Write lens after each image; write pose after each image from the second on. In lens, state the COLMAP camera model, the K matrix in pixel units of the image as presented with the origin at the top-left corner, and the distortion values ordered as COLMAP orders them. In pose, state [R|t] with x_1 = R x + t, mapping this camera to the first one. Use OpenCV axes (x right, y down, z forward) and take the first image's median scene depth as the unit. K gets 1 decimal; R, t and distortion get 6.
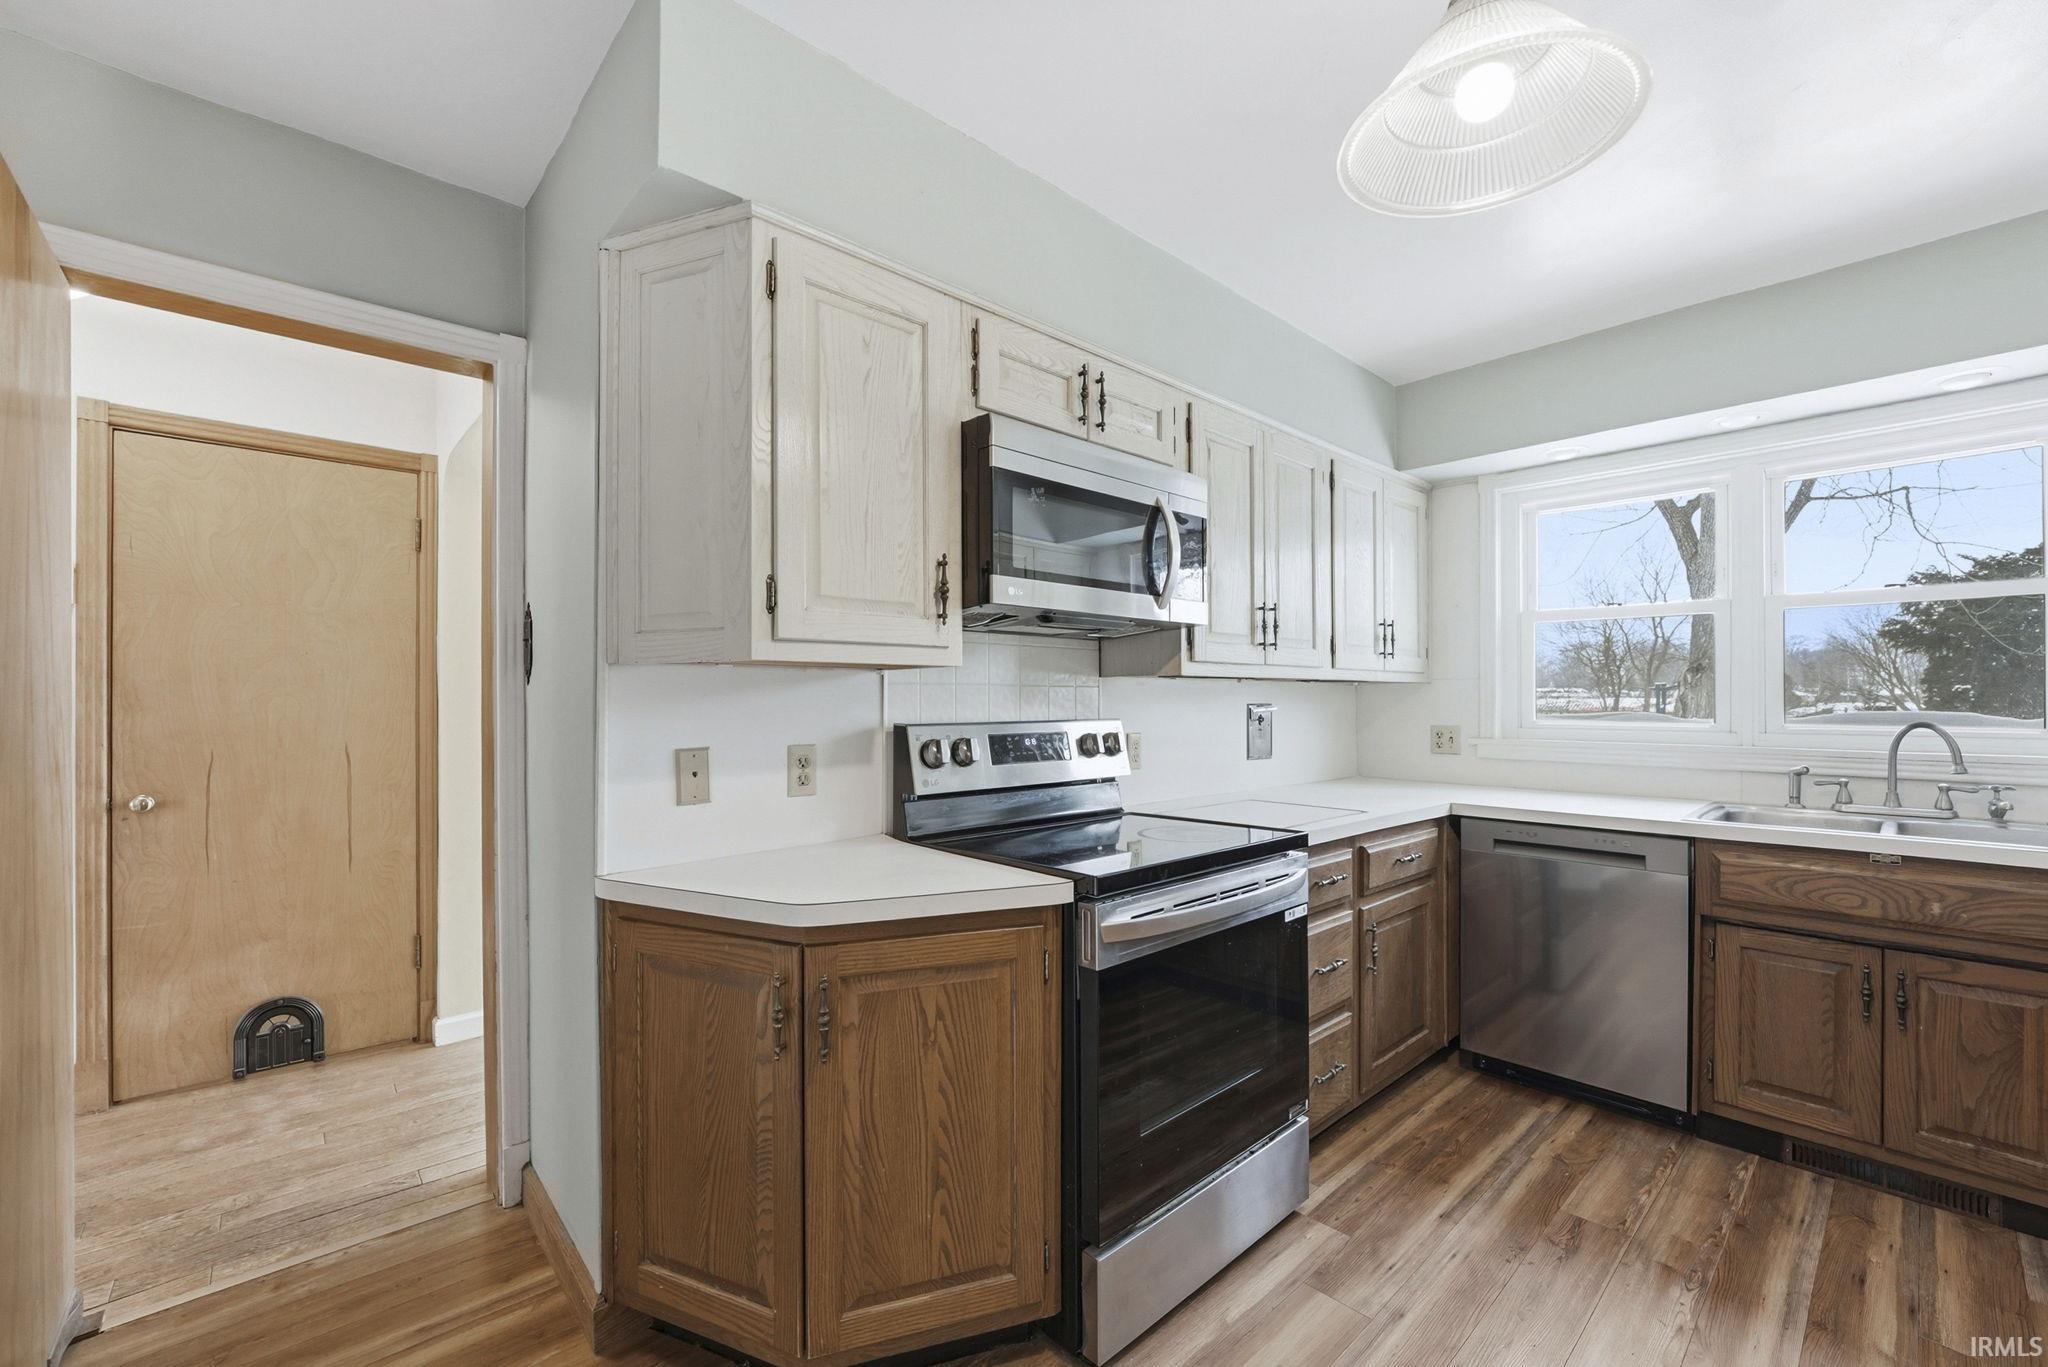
lens RADIAL K [[840.8, 0, 1035.3], [0, 840.8, 694.2], [0, 0, 1]] dist [-0.013859, 0.002493]
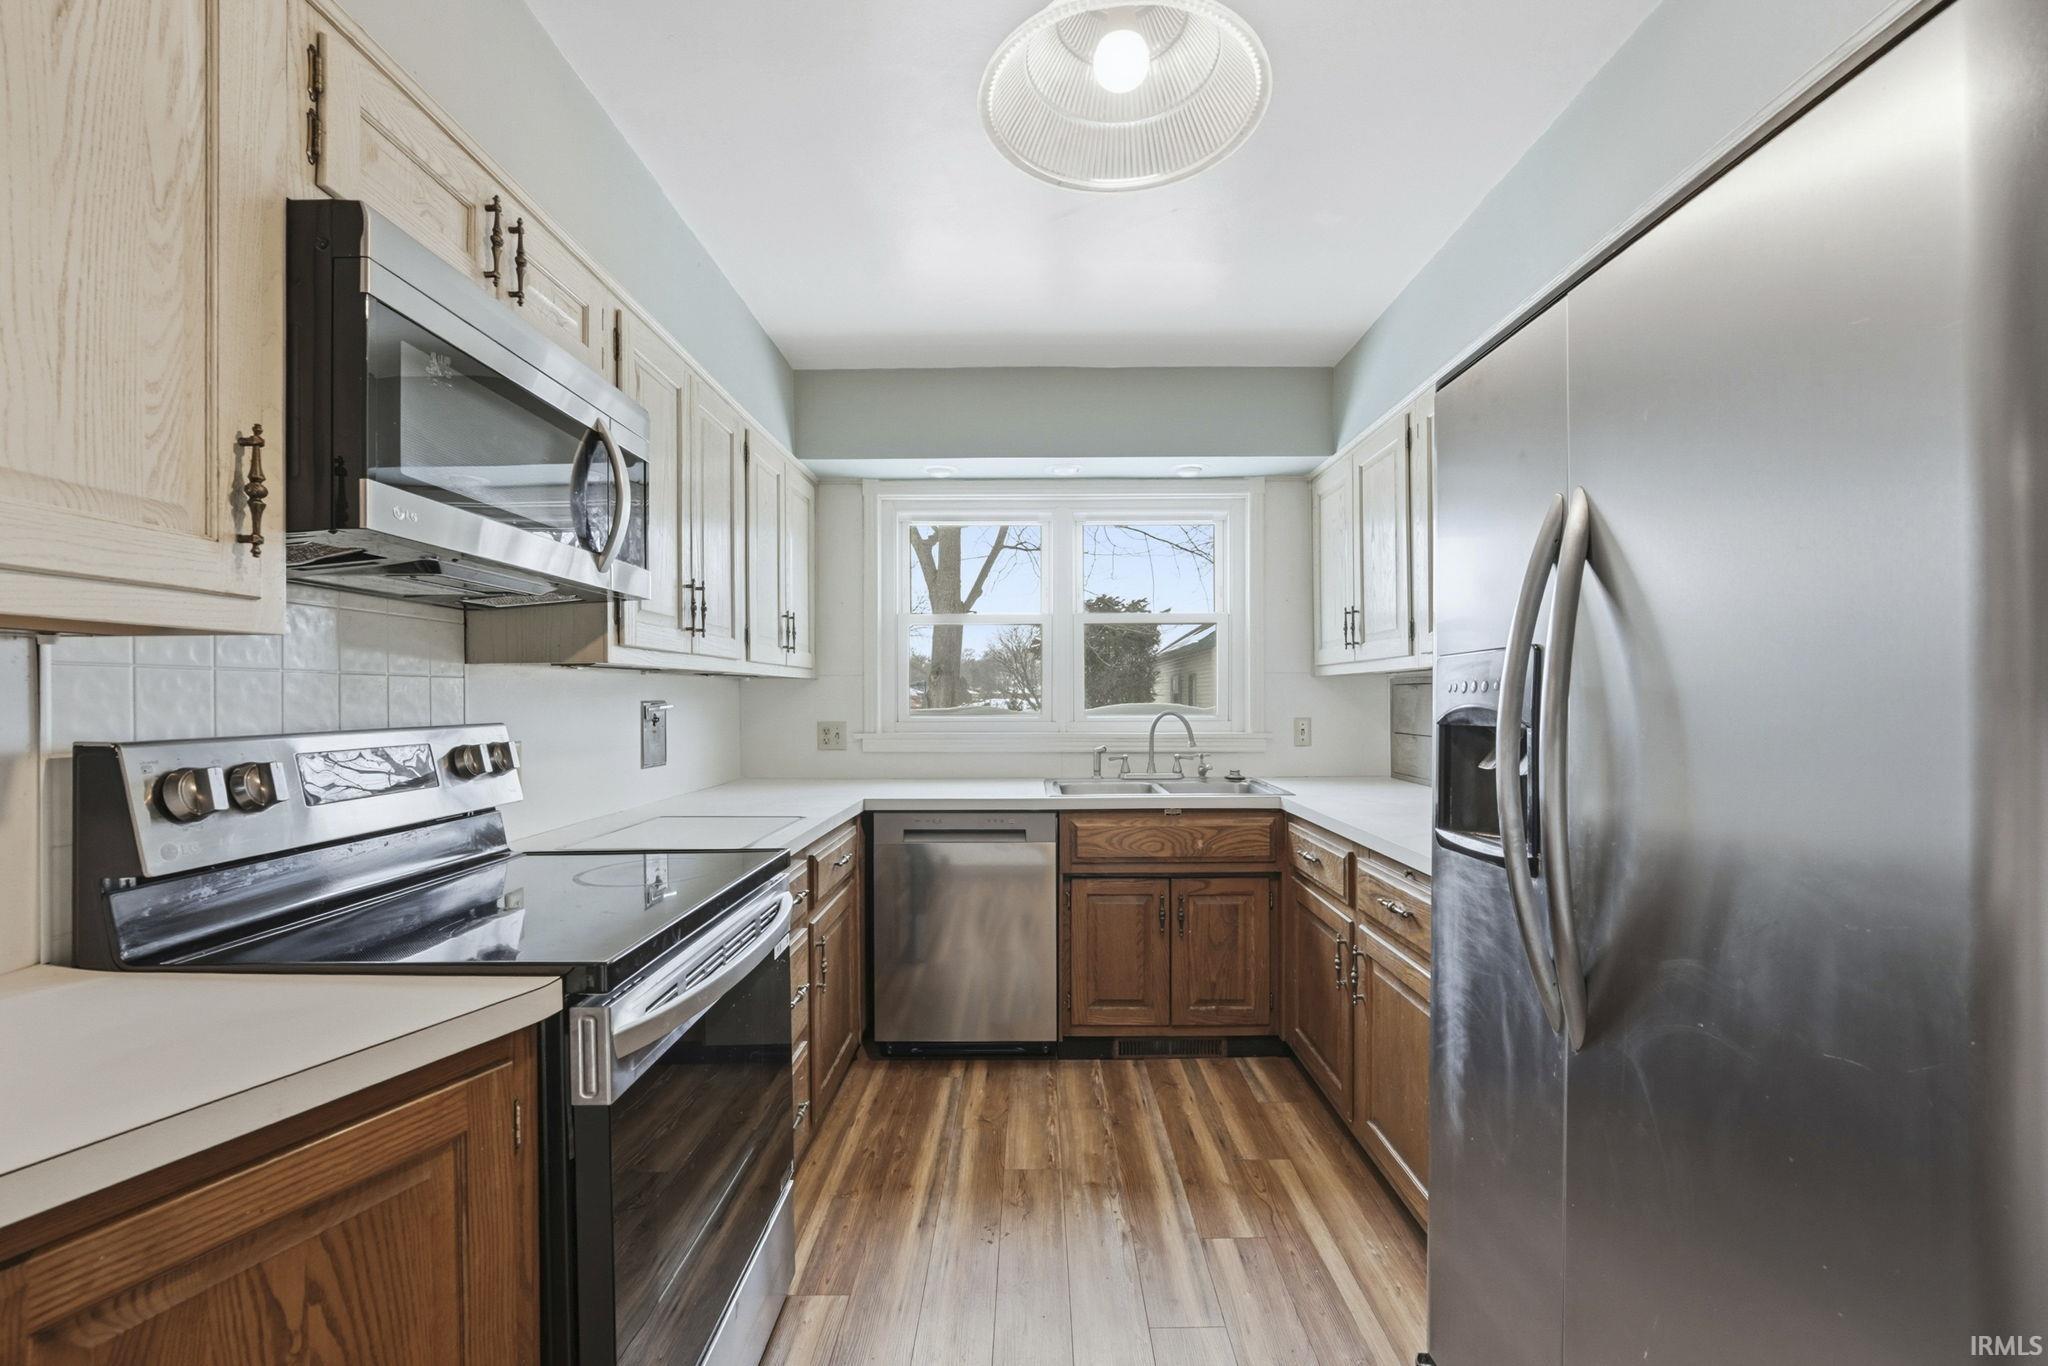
lens RADIAL K [[840.8, 0, 1028.7], [0, 840.8, 690.8], [0, 0, 1]] dist [-0.013859, 0.002493]
pose [[0.686736, 0.002634, 0.726902, -0.130574], [-0.001617, 0.999996, -0.002095, 0.003880], [-0.726905, 0.000263, 0.686738, 0.227142]]
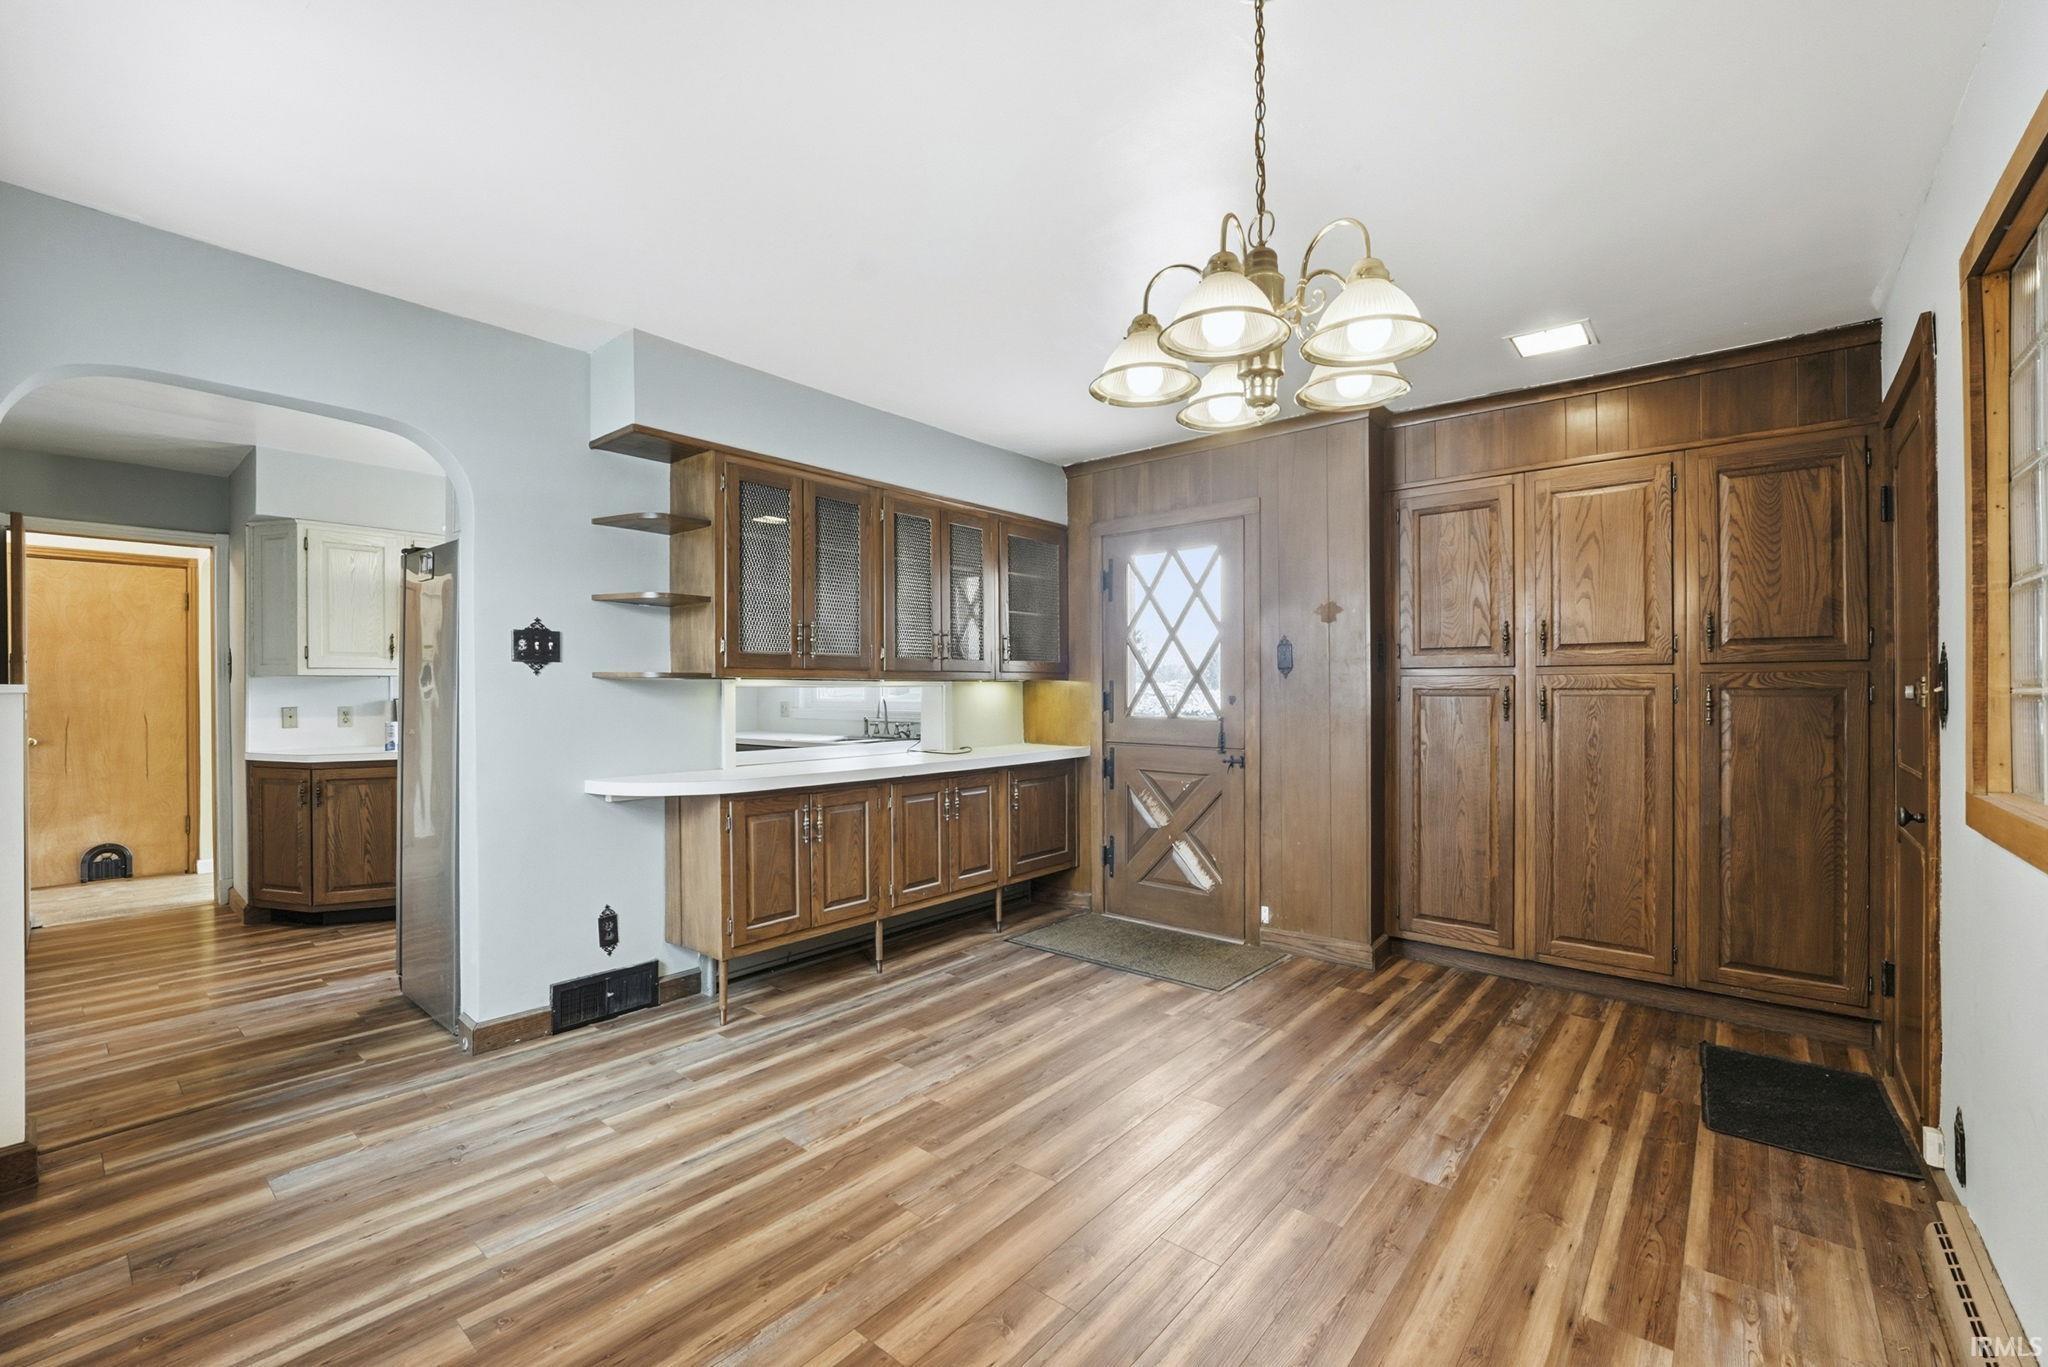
lens RADIAL K [[840.8, 0, 1017.0], [0, 840.8, 686.5], [0, 0, 1]] dist [-0.013859, 0.002493]
pose [[0.992827, -0.001289, 0.119553, 1.305910], [0.001126, 0.999998, 0.001427, -0.001387], [-0.119554, -0.001282, 0.992827, -1.583821]]
